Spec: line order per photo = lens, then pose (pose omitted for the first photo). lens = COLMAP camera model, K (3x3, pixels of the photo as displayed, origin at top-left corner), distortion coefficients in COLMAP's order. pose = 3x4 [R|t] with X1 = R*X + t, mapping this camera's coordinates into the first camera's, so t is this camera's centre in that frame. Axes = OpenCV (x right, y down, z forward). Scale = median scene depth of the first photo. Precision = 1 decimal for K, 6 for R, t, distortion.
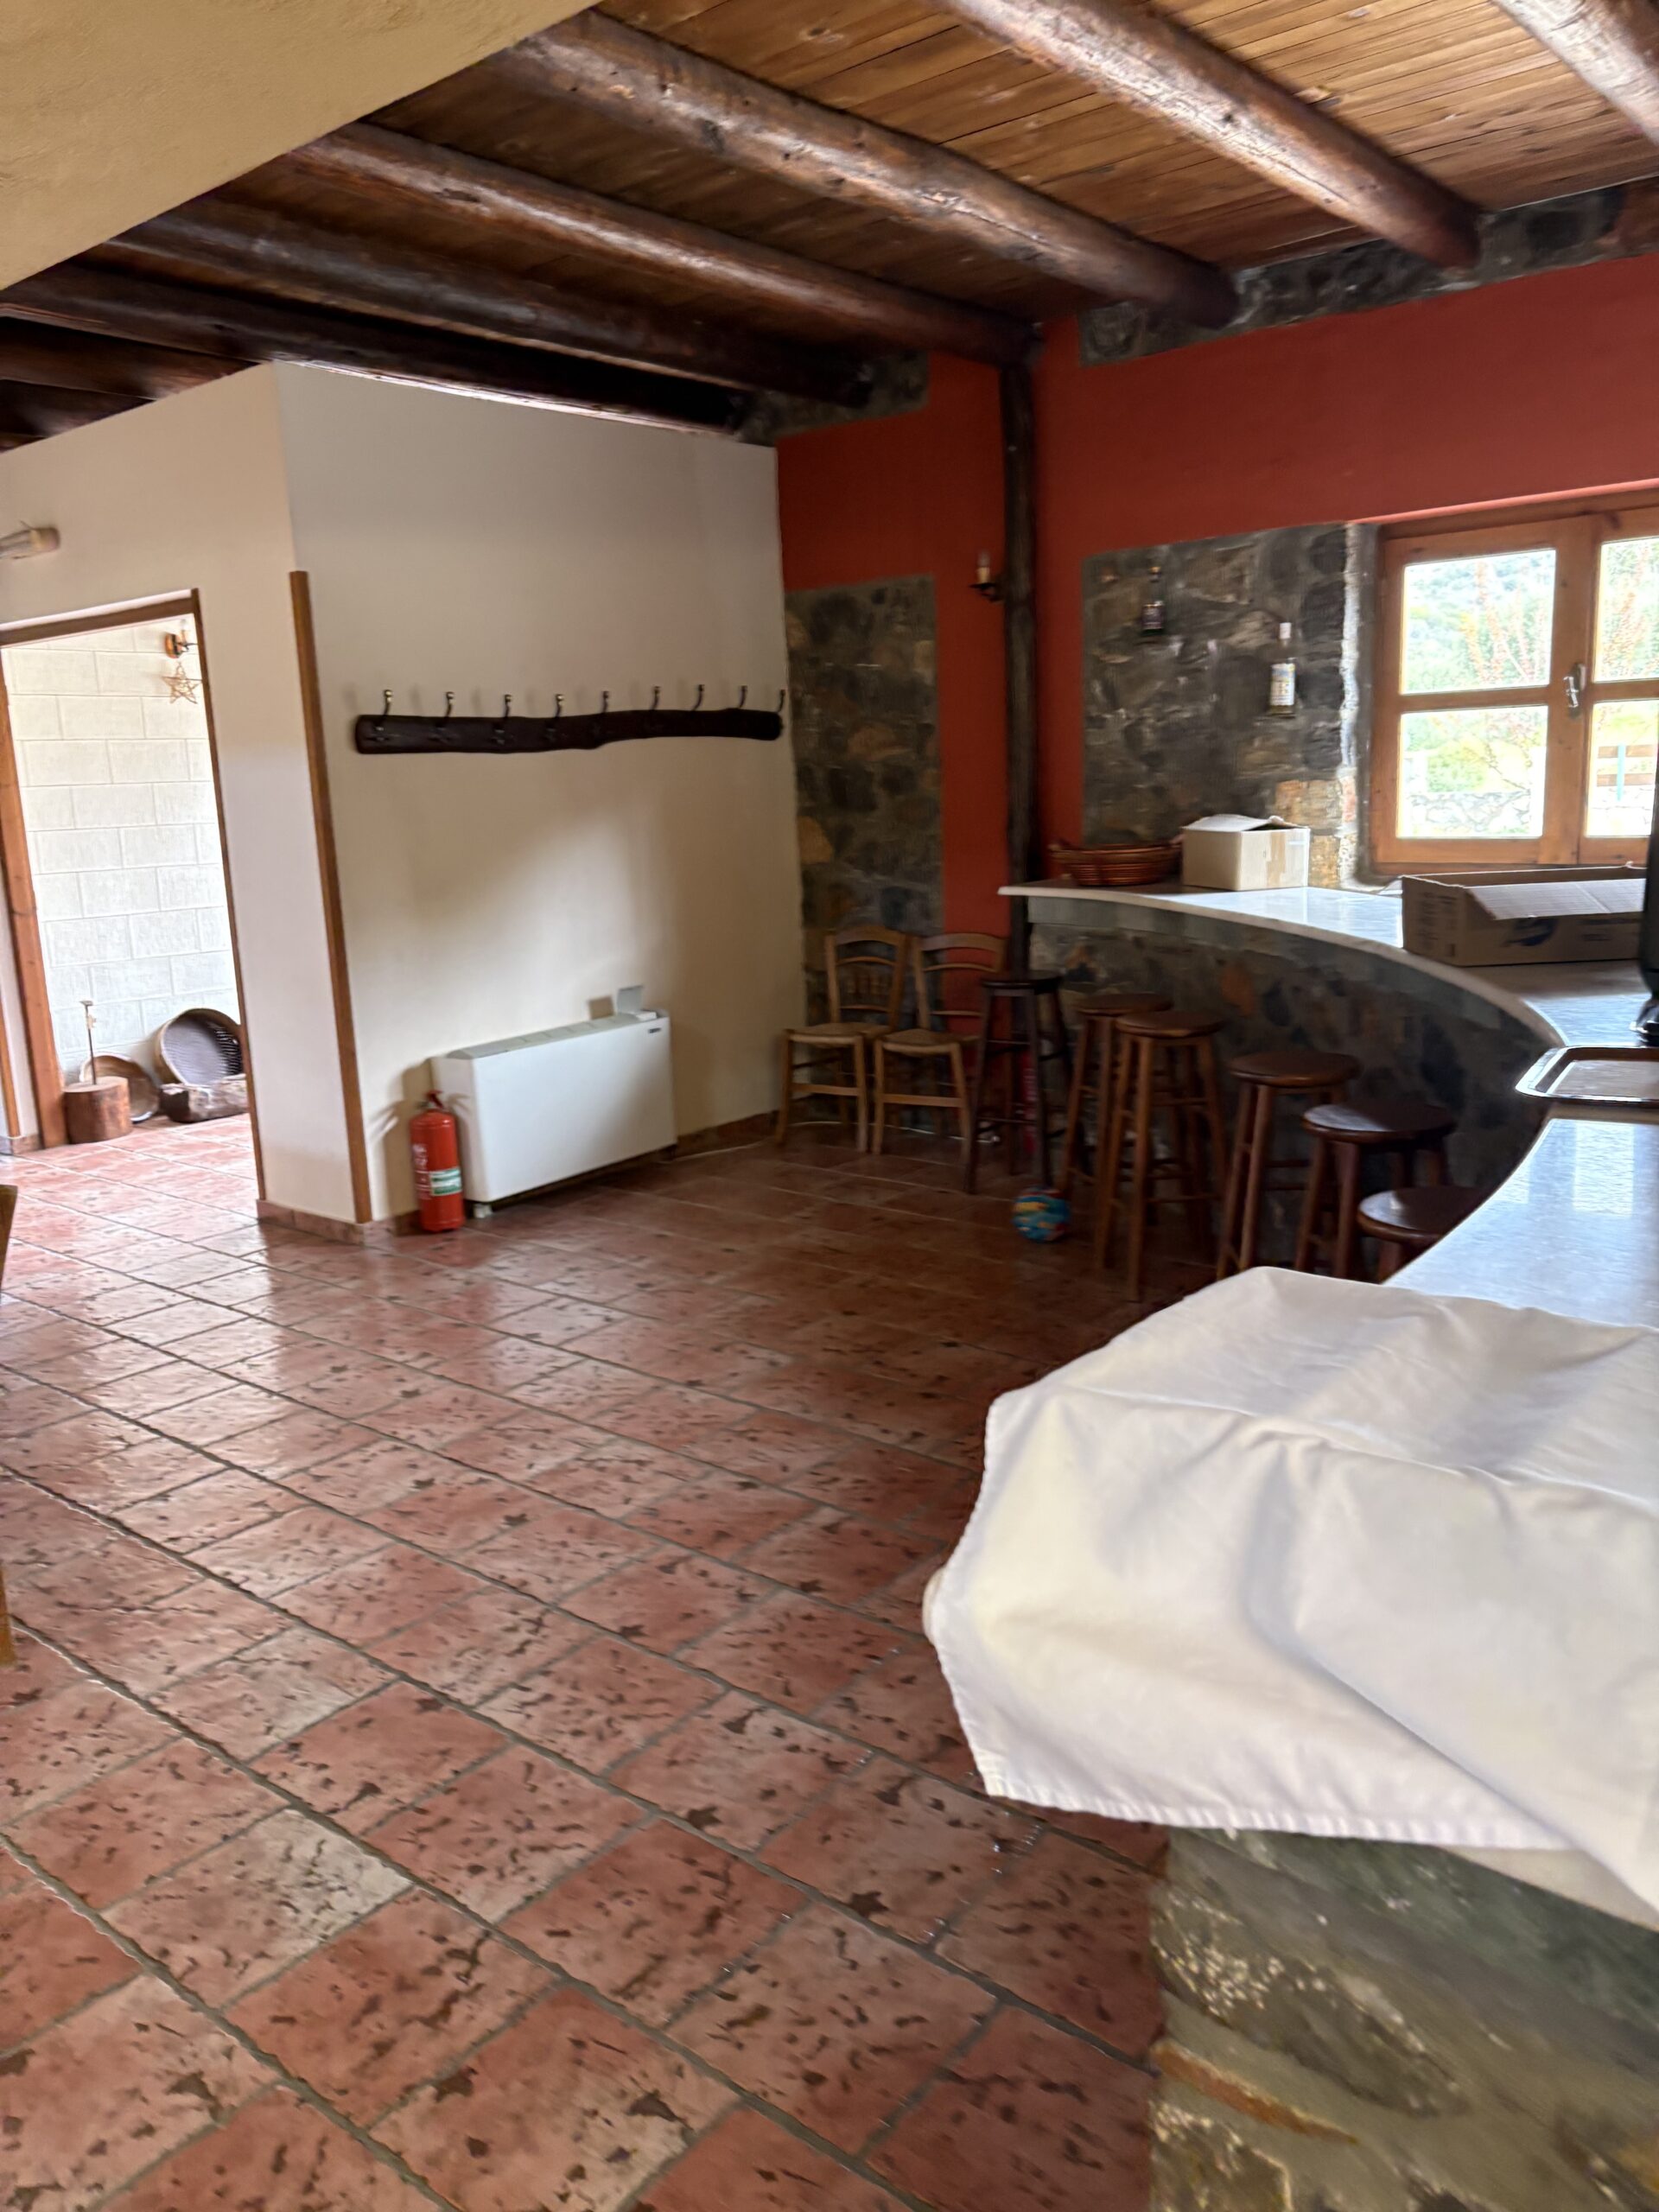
lens RADIAL K [[1667.9, 0, 844.4], [0, 1667.9, 1098.8], [0, 0, 1]] dist [0.027521, -0.018958]
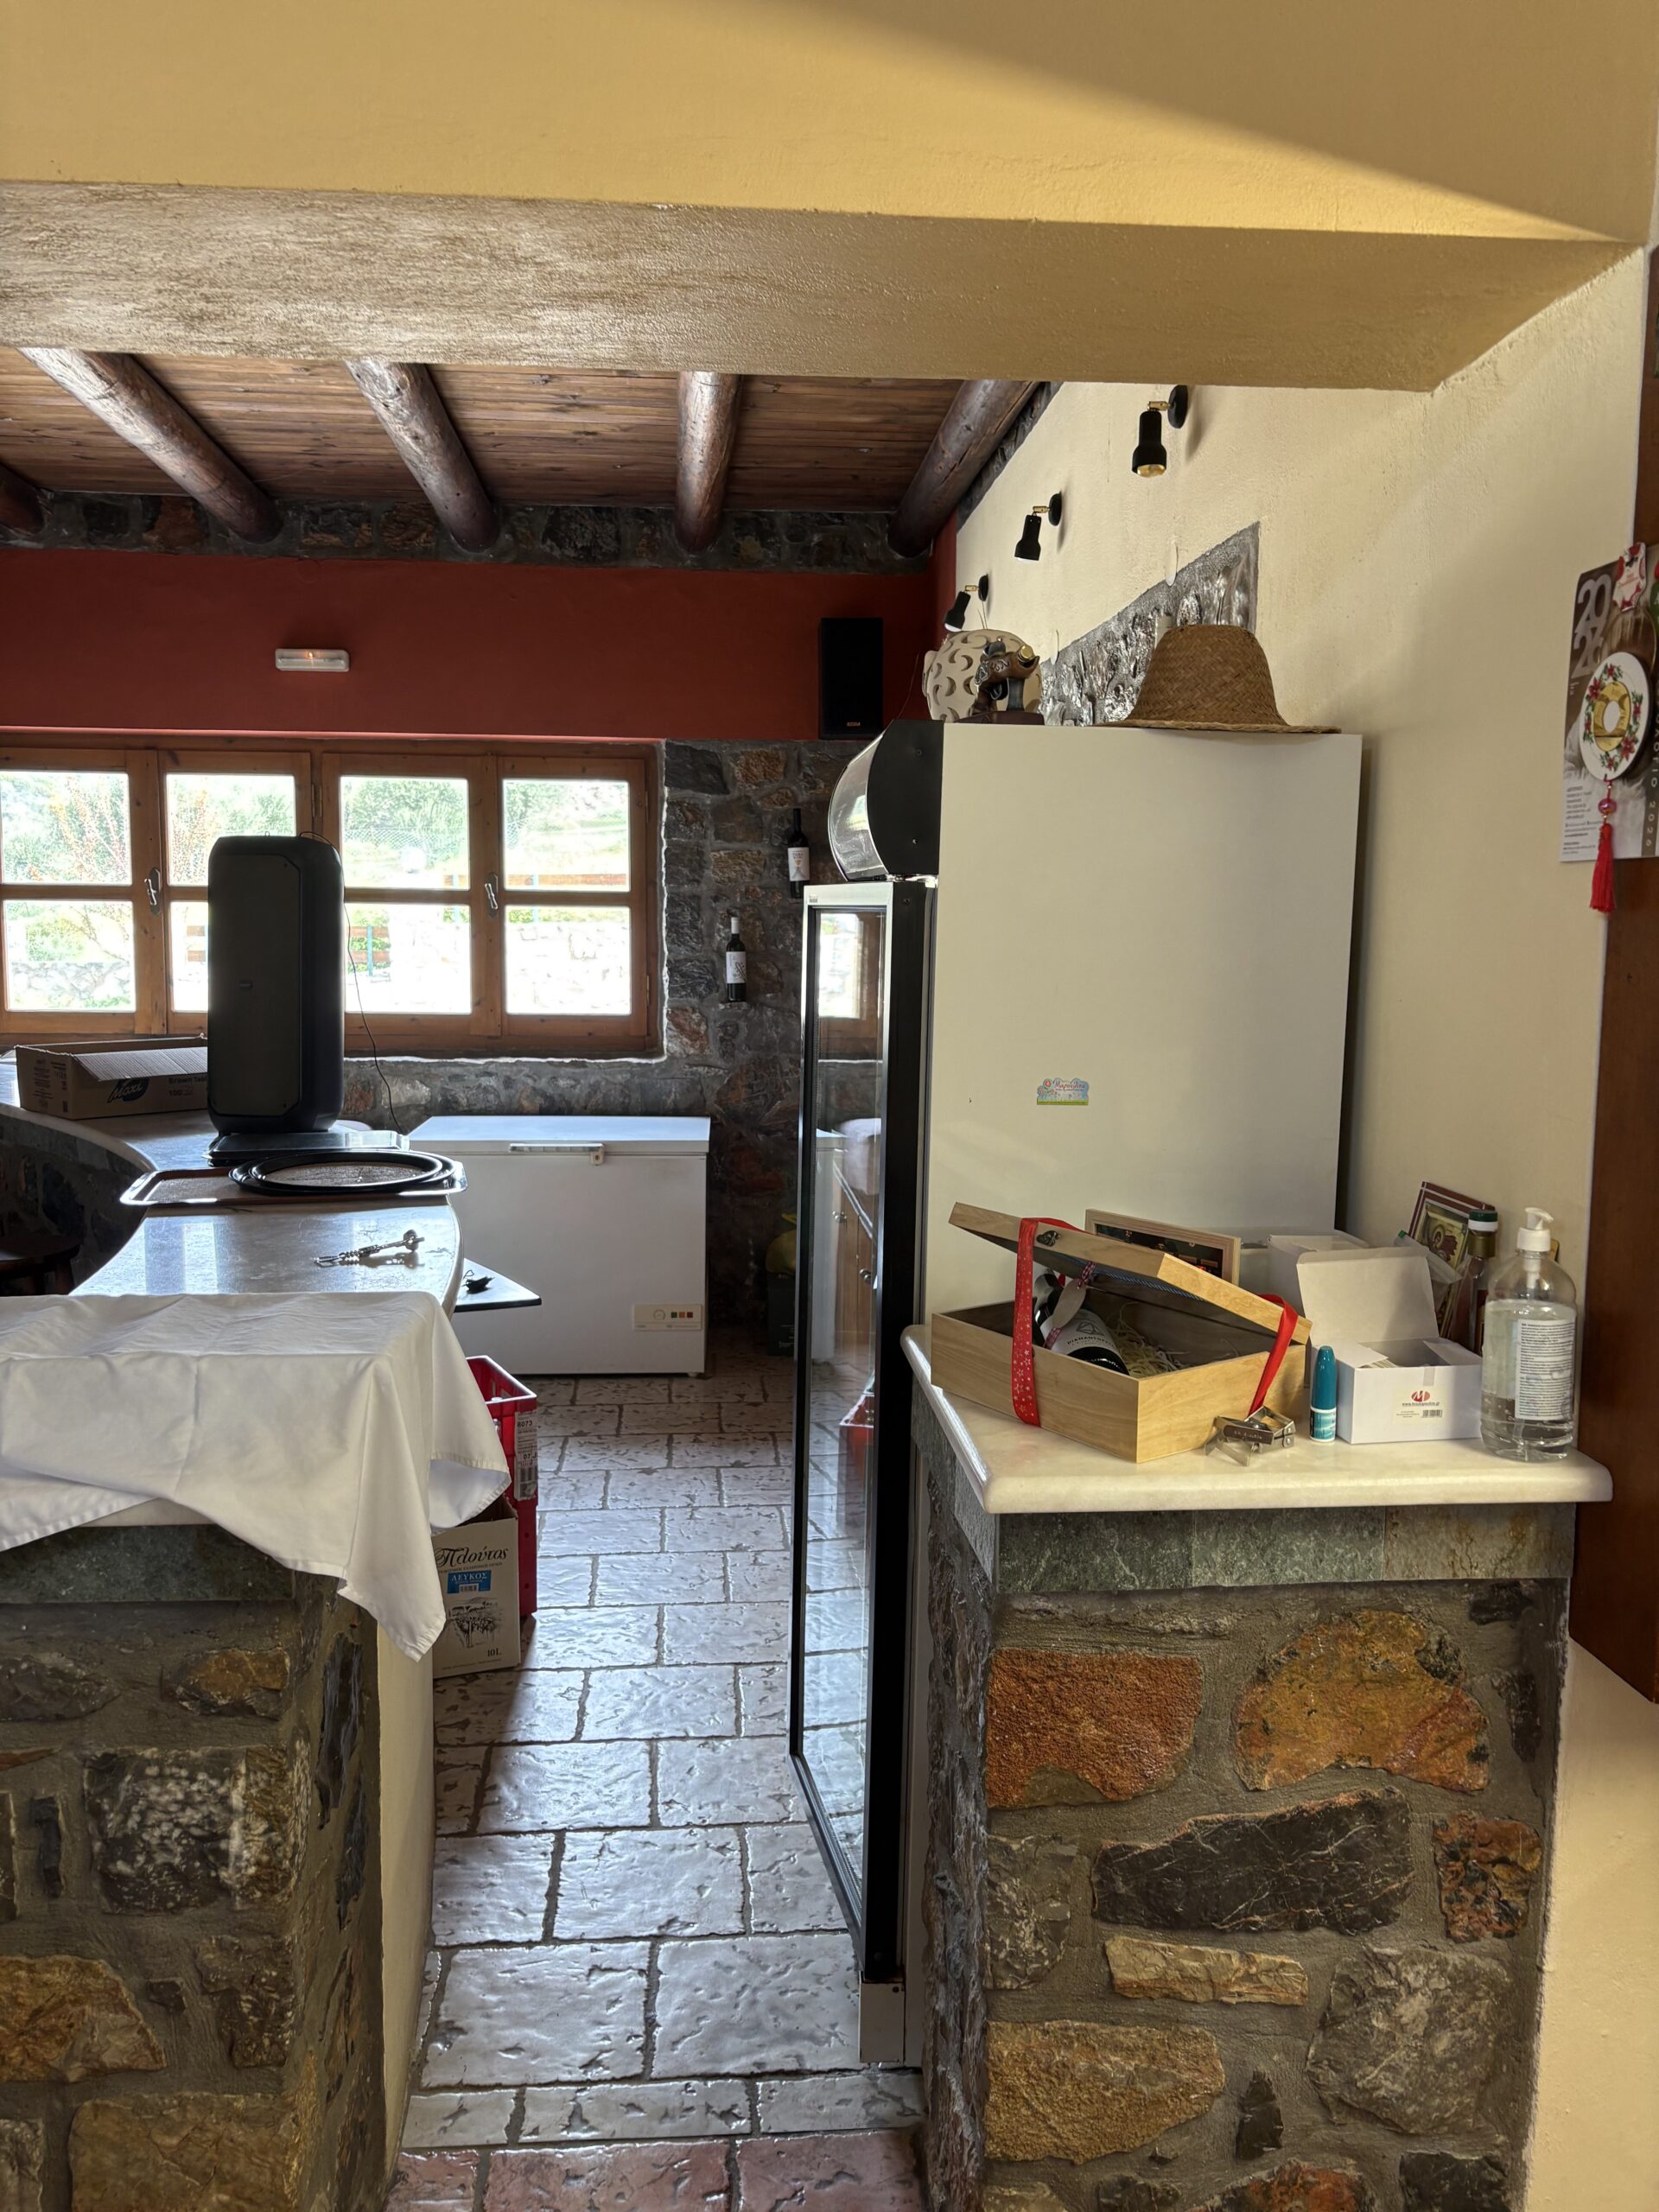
lens RADIAL K [[1667.9, 0, 839.7], [0, 1667.9, 1088.5], [0, 0, 1]] dist [0.027521, -0.018958]
pose [[0.710365, -0.028299, 0.703265, -0.093021], [0.100080, 0.993100, -0.061128, 0.029335], [-0.696682, 0.113806, 0.708295, -0.256671]]
